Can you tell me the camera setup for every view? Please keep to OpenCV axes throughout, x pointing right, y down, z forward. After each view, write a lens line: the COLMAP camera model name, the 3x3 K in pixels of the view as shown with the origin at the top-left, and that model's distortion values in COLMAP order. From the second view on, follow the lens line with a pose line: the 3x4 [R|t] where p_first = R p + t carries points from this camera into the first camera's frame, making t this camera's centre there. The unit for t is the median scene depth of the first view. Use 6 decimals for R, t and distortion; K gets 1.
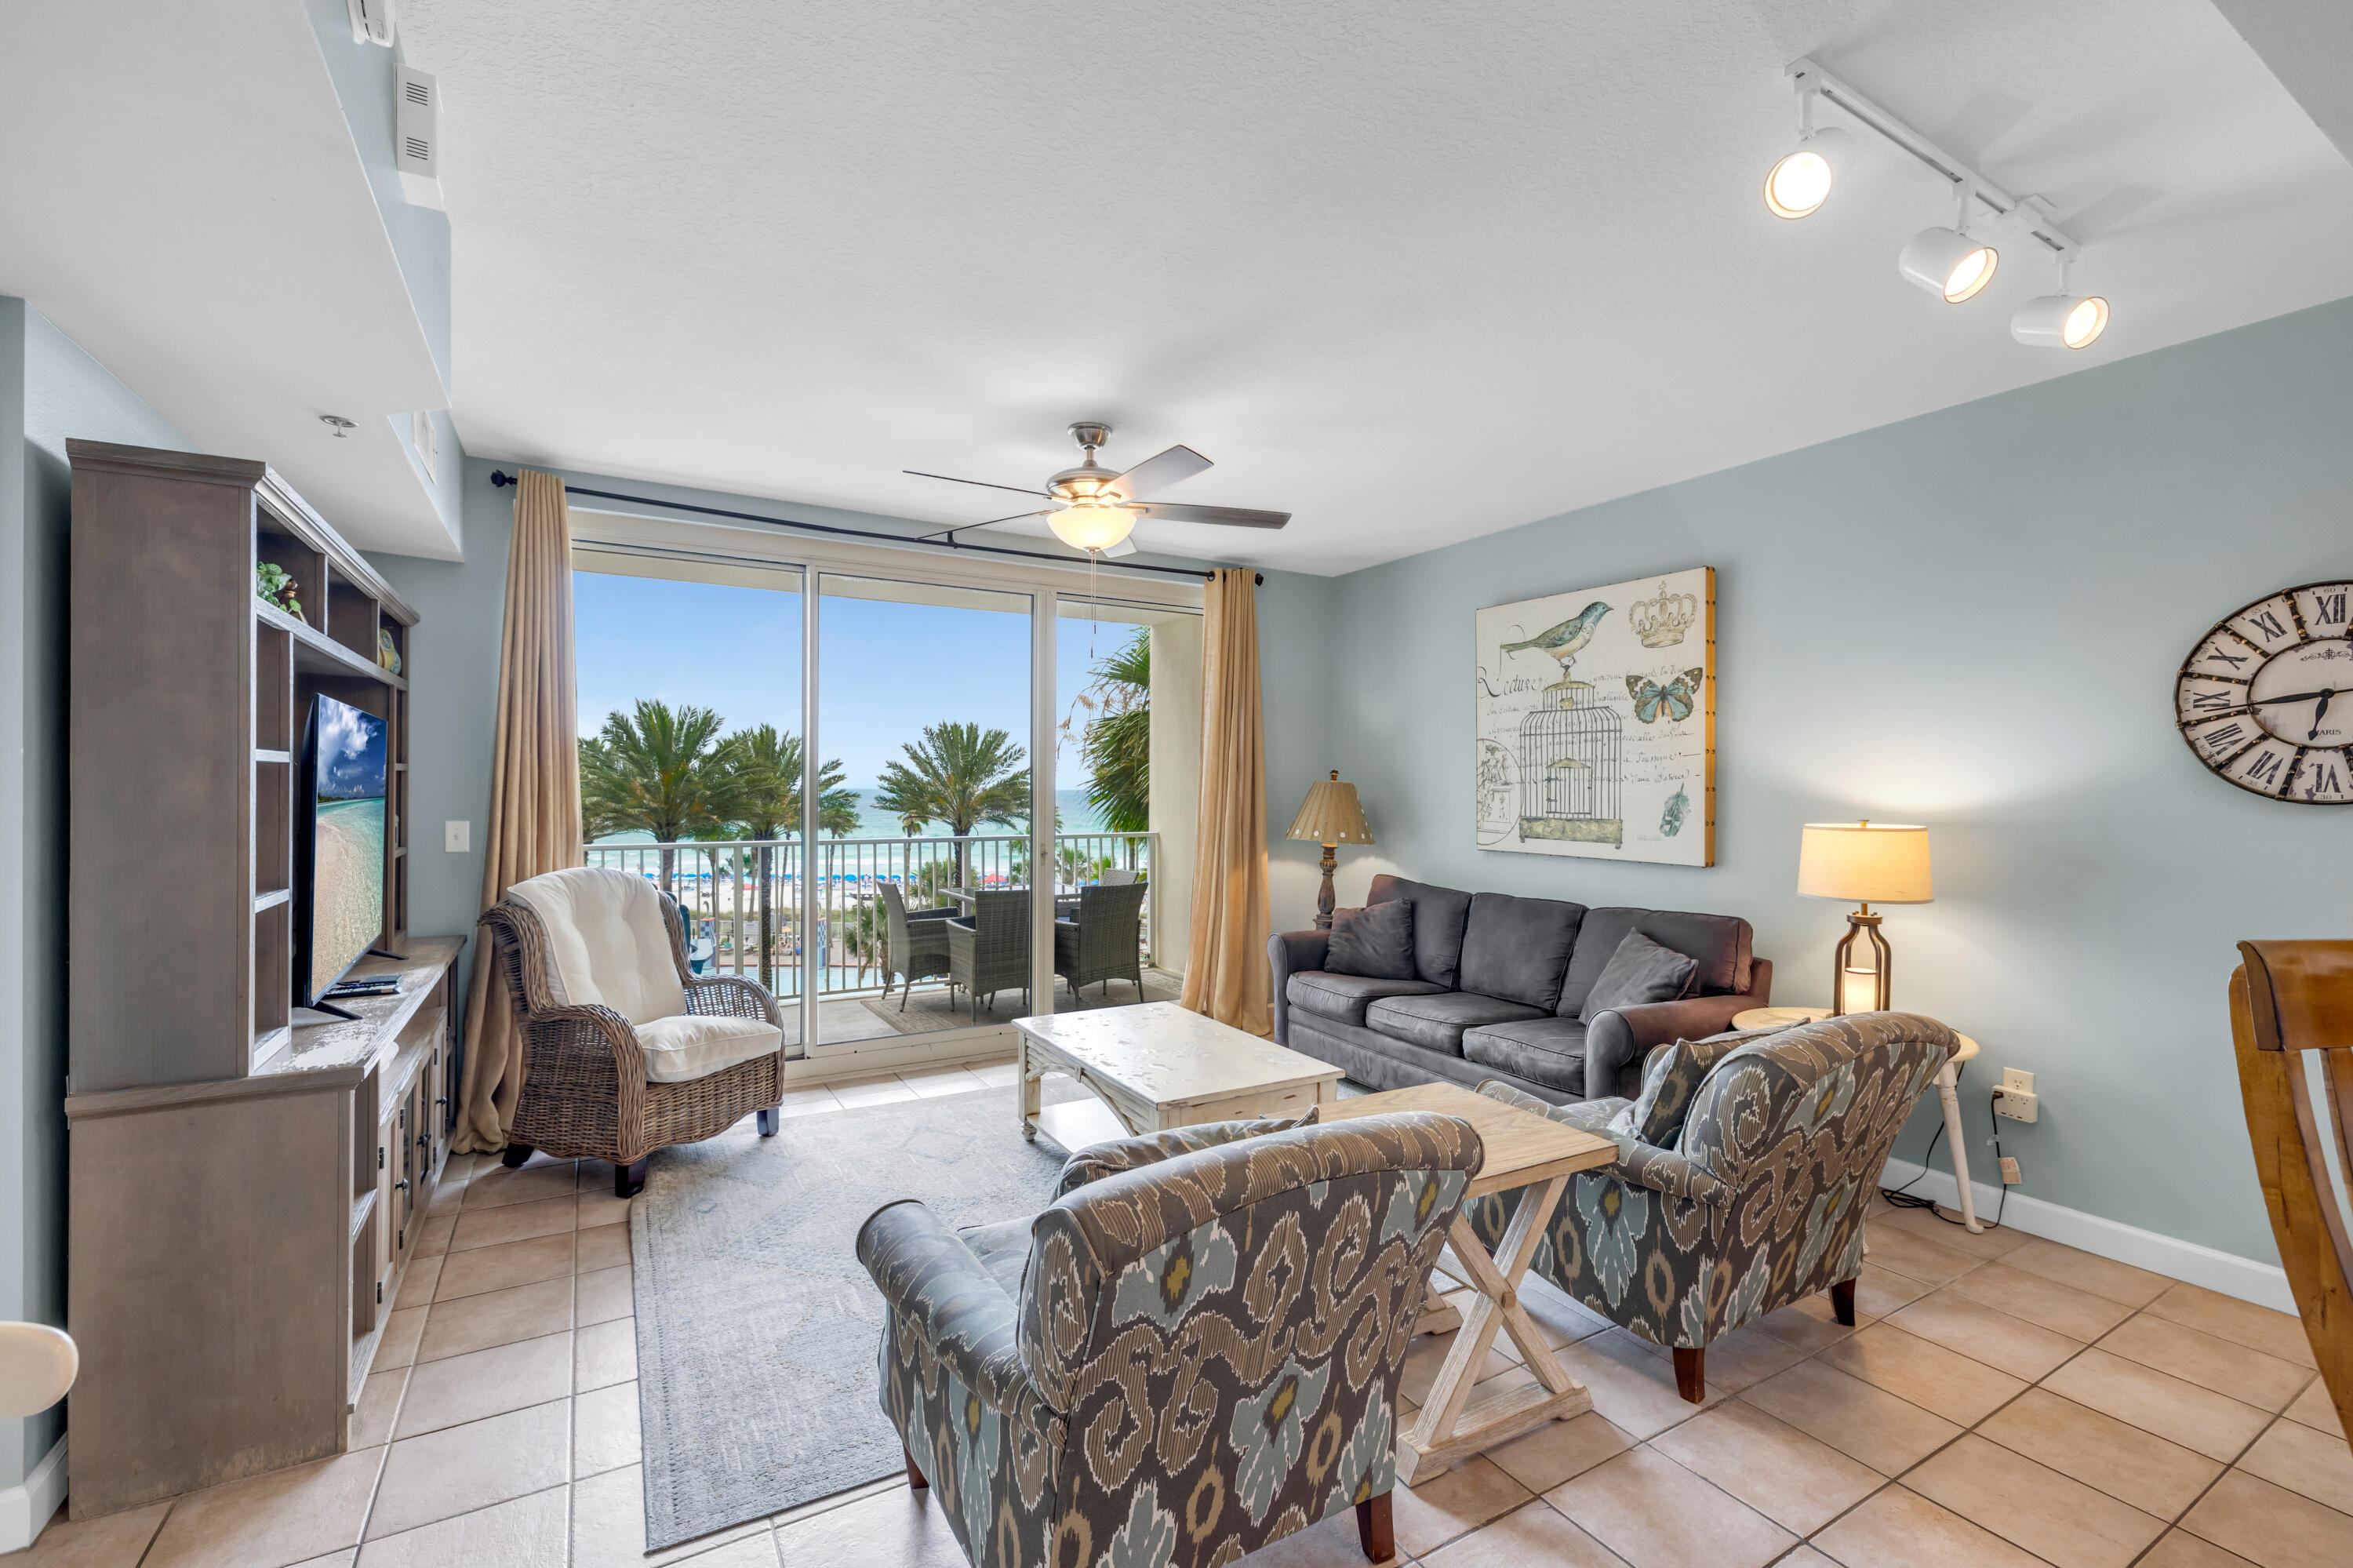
lens RADIAL K [[1009.9, 0, 1171.1], [0, 1009.9, 788.7], [0, 0, 1]] dist [0.001144, -0.000383]
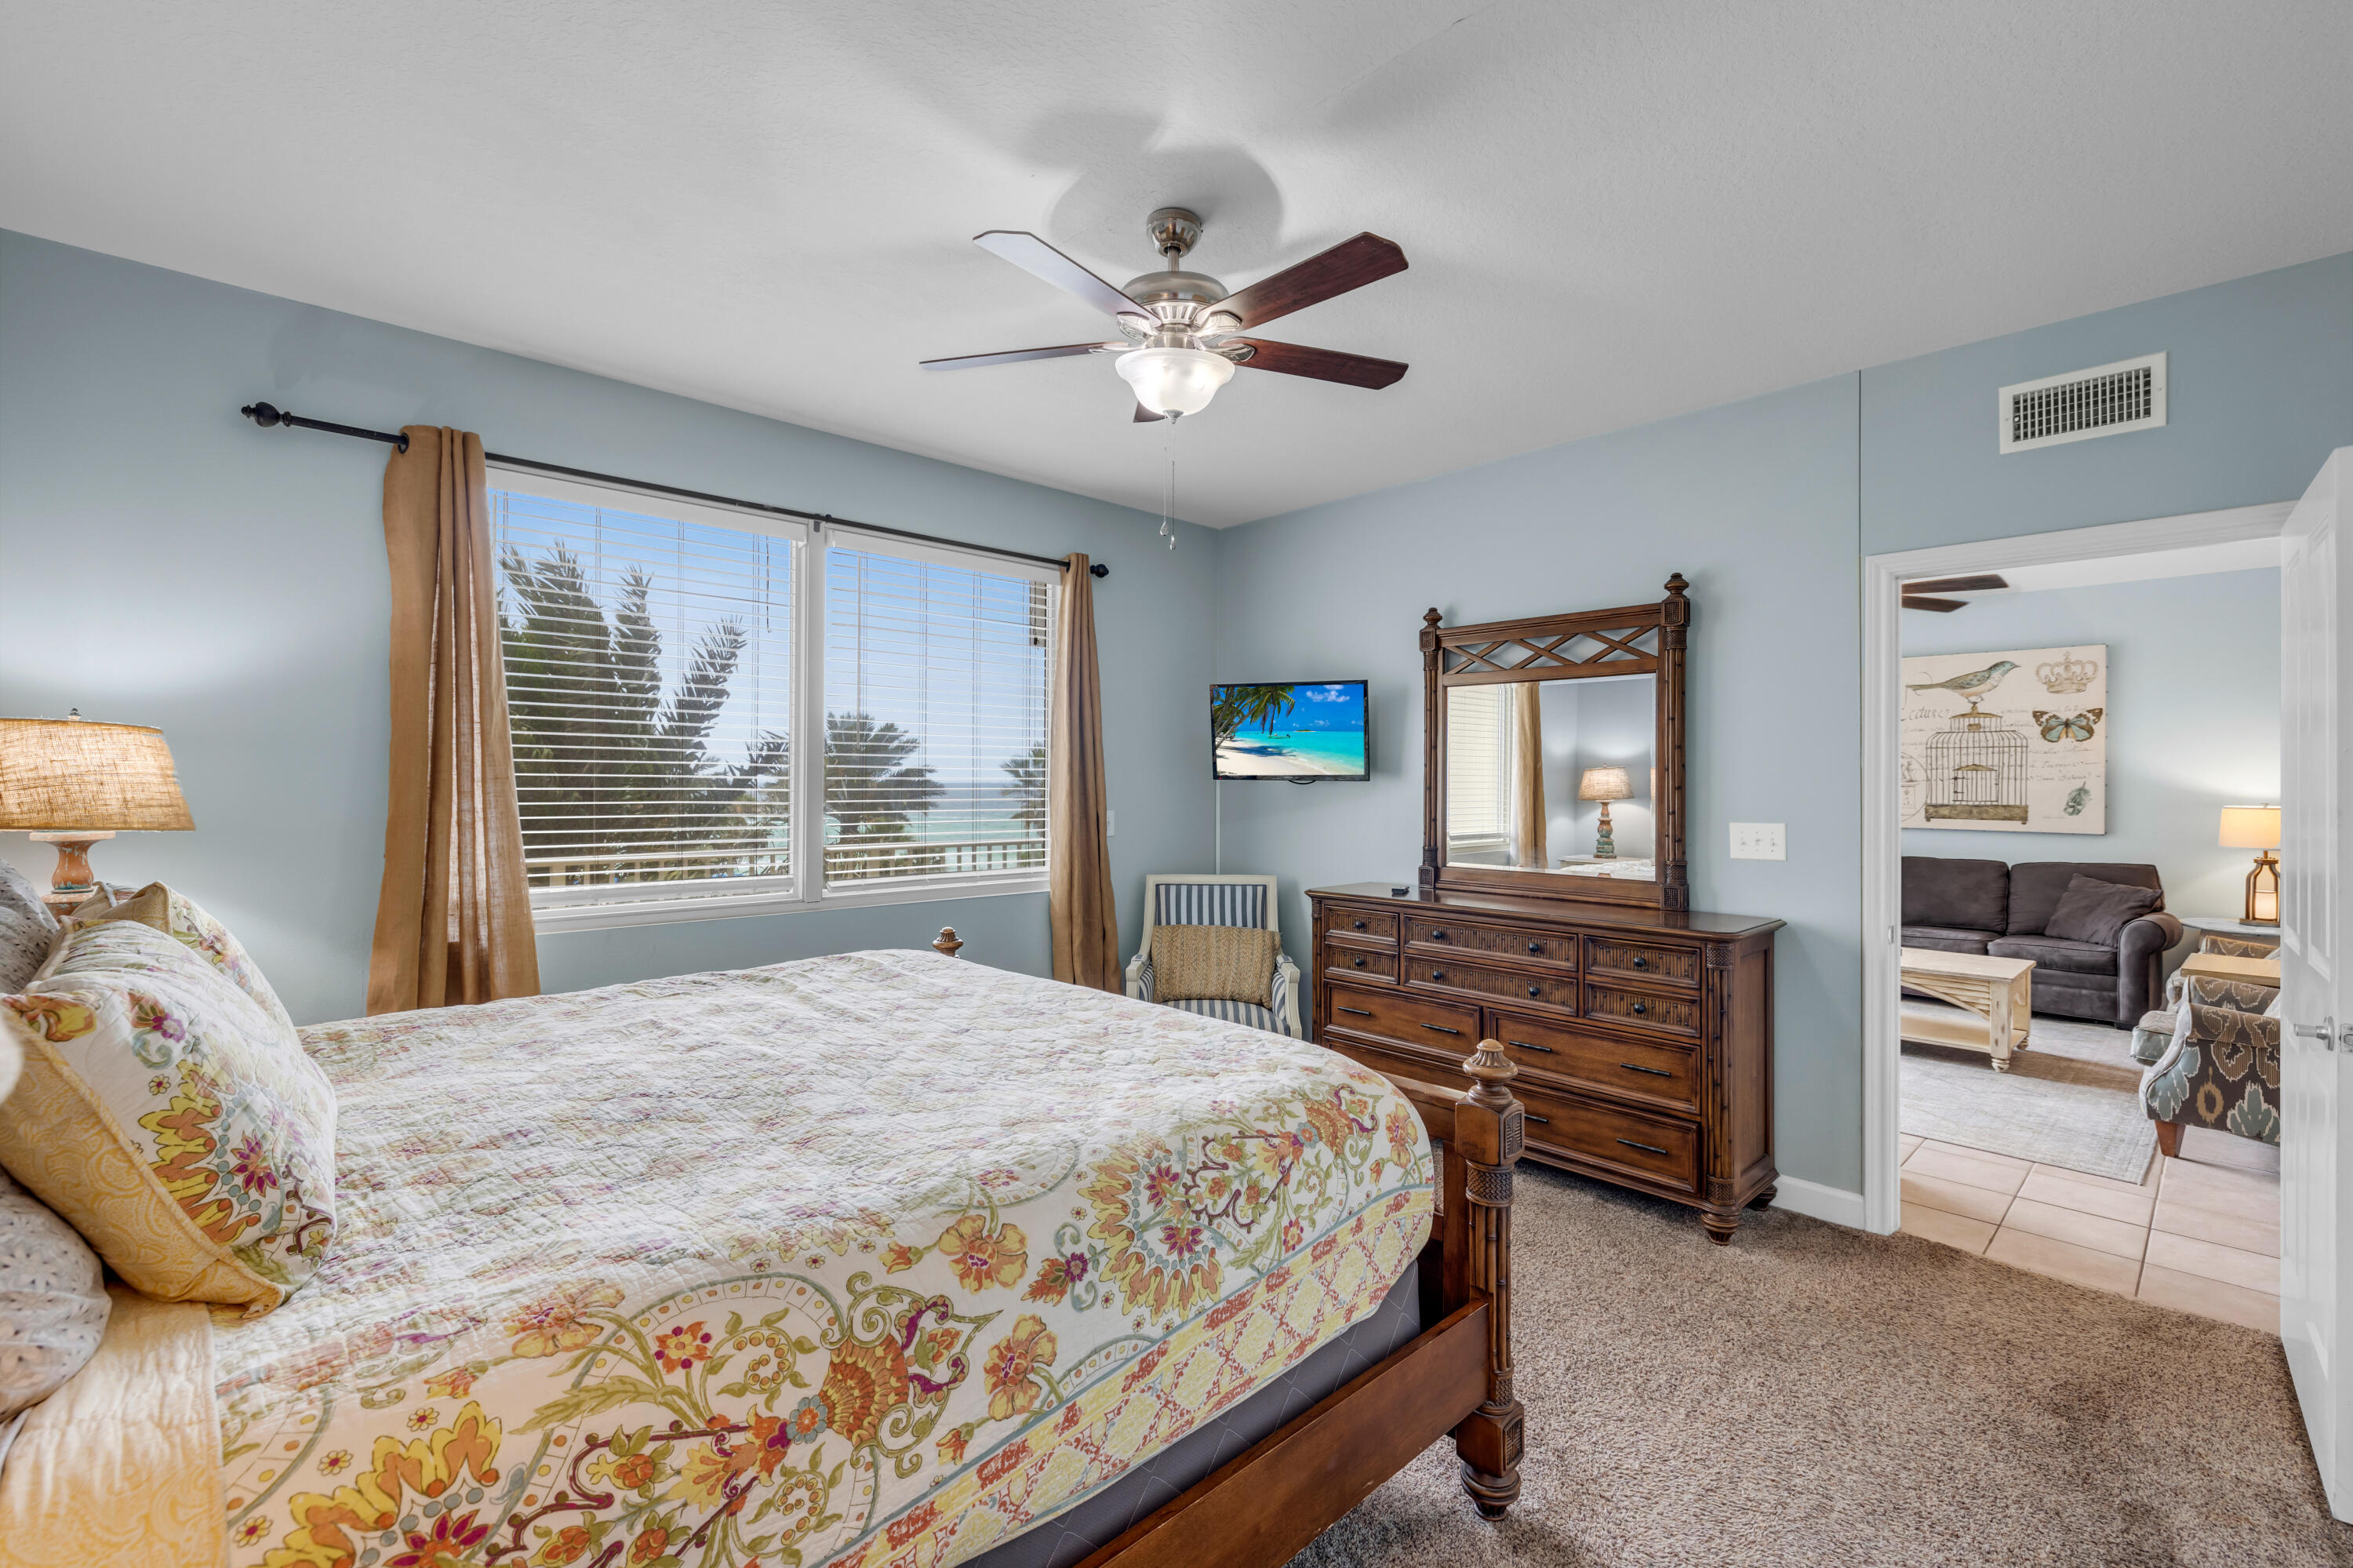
lens RADIAL K [[1017.6, 0, 1175.8], [0, 1017.6, 774.3], [0, 0, 1]] dist [0.000652, 0.000017]
pose [[0.972924, -0.000361, 0.231125, -1.247874], [0.001910, 0.999977, -0.006480, -0.009023], [-0.231117, 0.006746, 0.972903, -0.211186]]
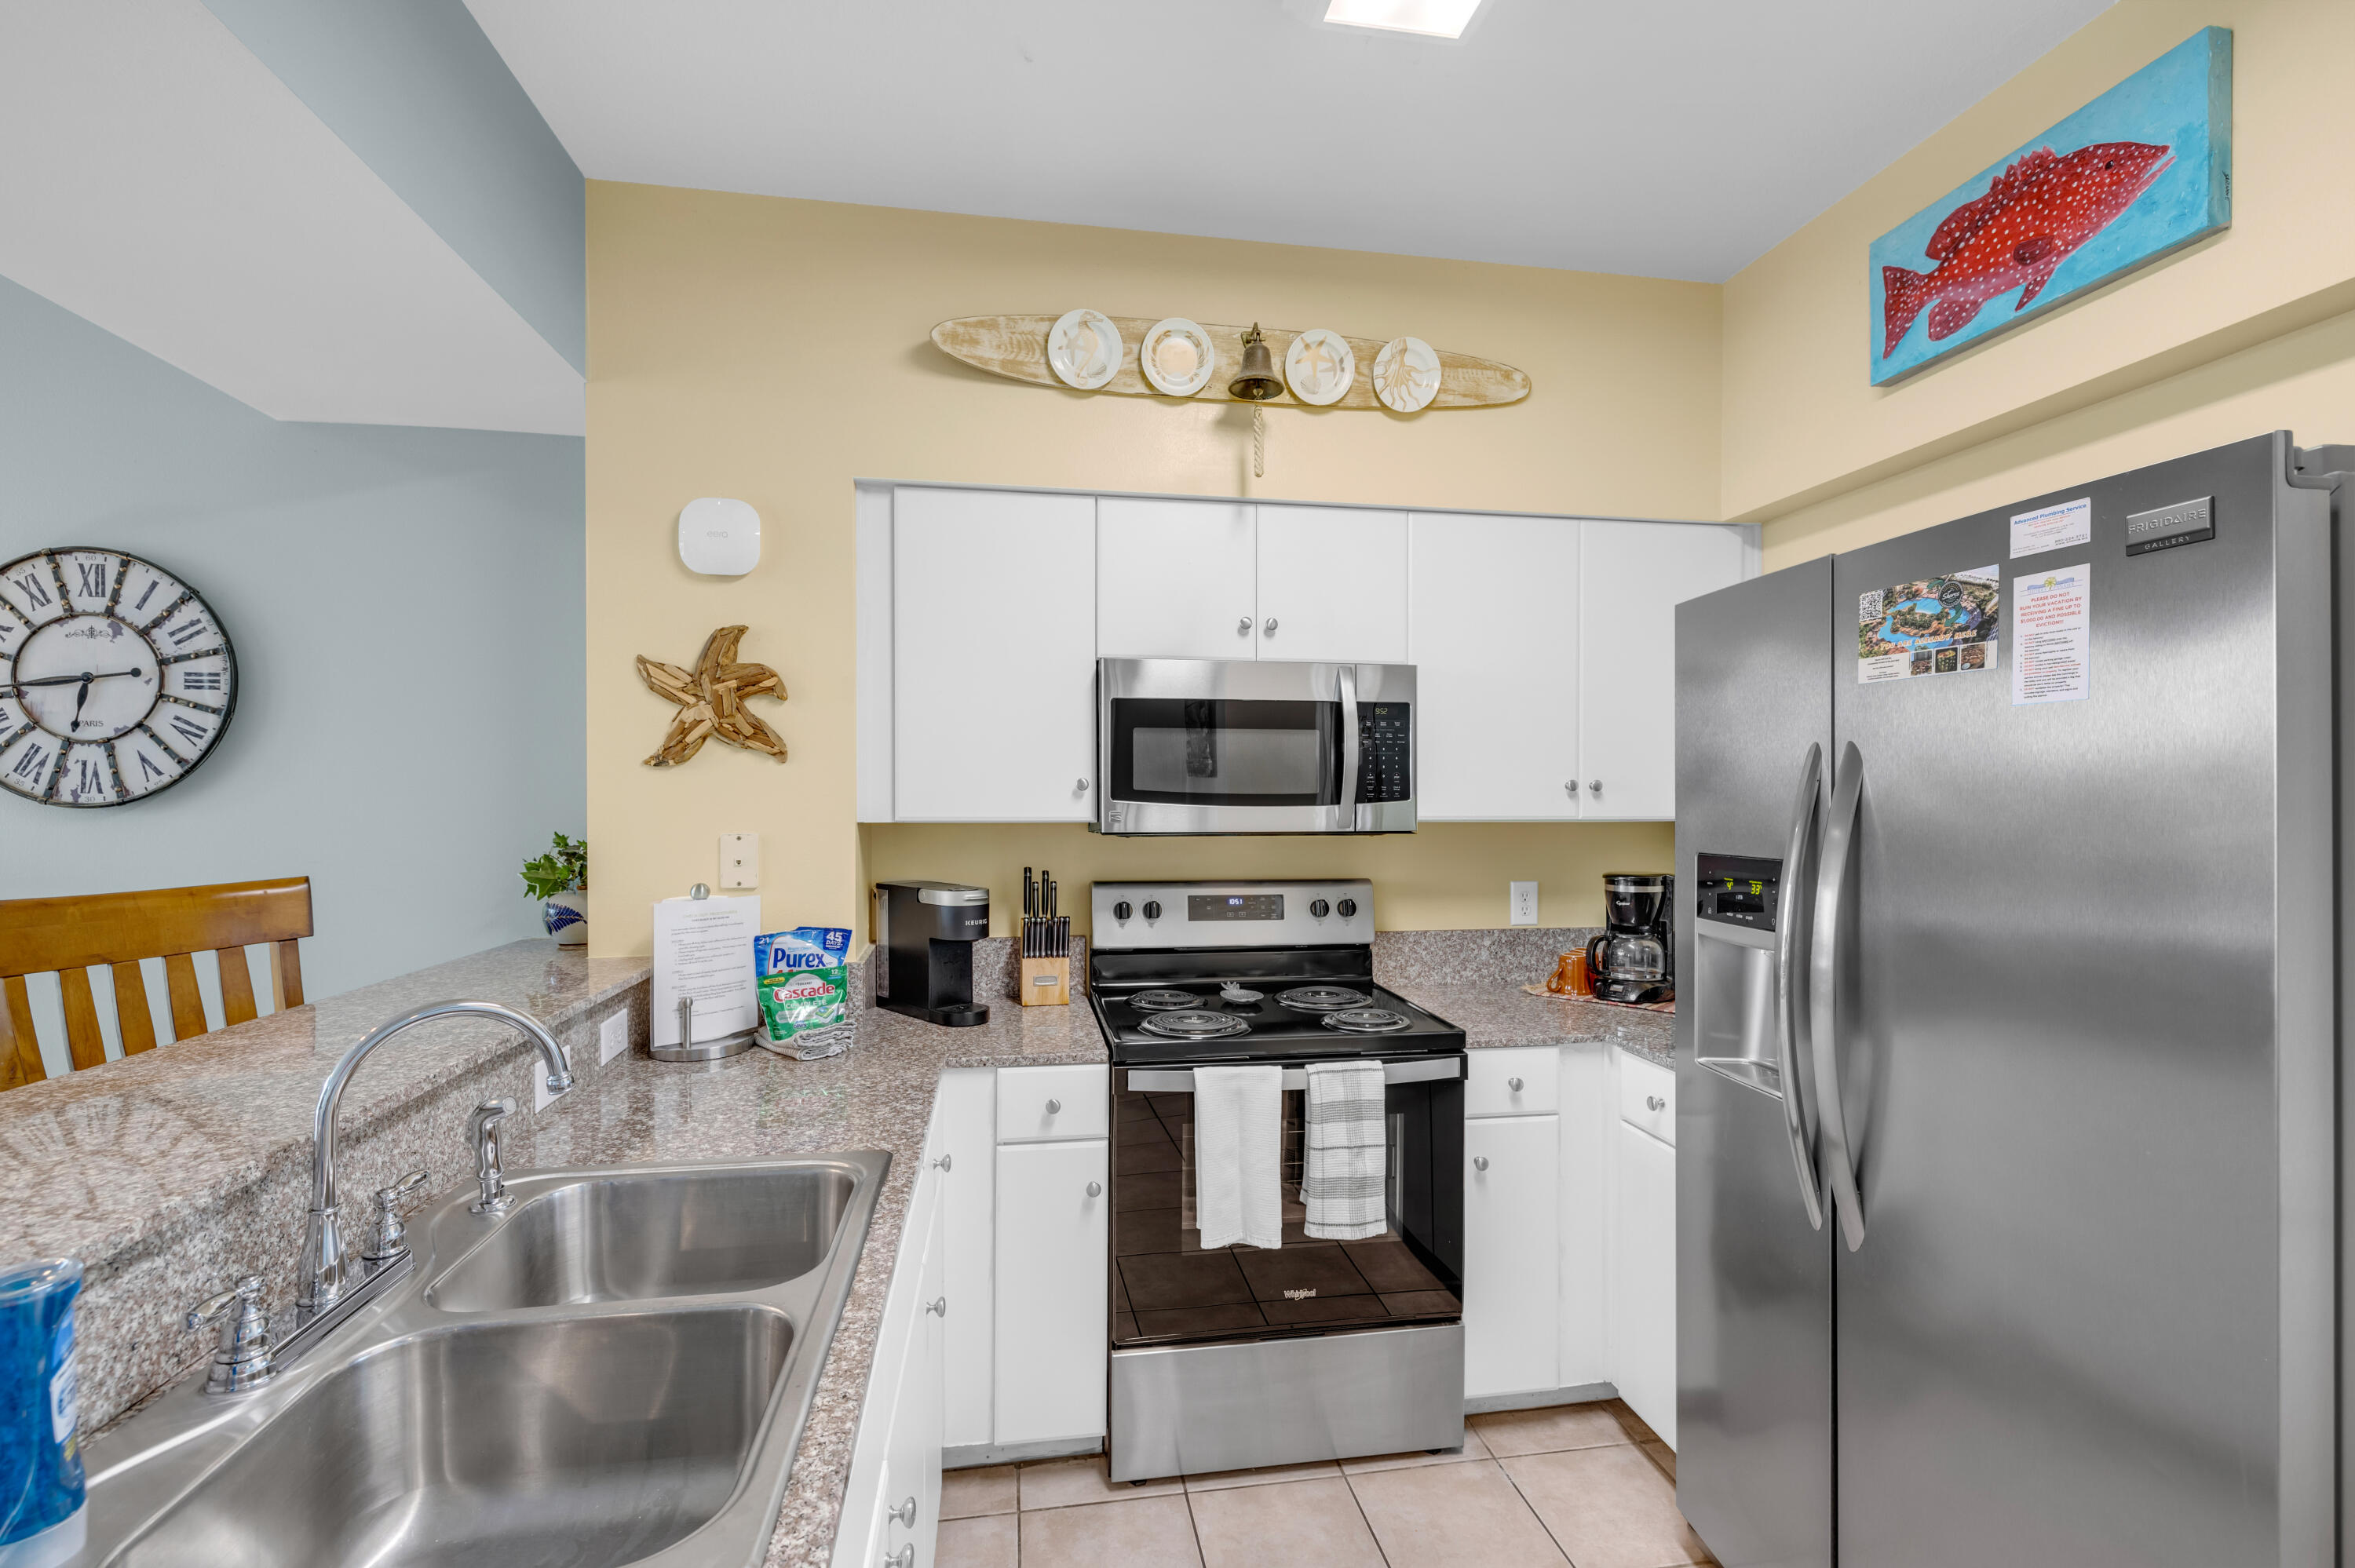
lens RADIAL K [[1019.5, 0, 1178.8], [0, 1019.5, 810.8], [0, 0, 1]] dist [-0.000279, 0.000064]
pose [[0.356726, -0.016687, 0.934060, 0.430972], [0.003140, 0.999856, 0.016663, 0.004366], [-0.934204, -0.003011, 0.356727, -0.110723]]
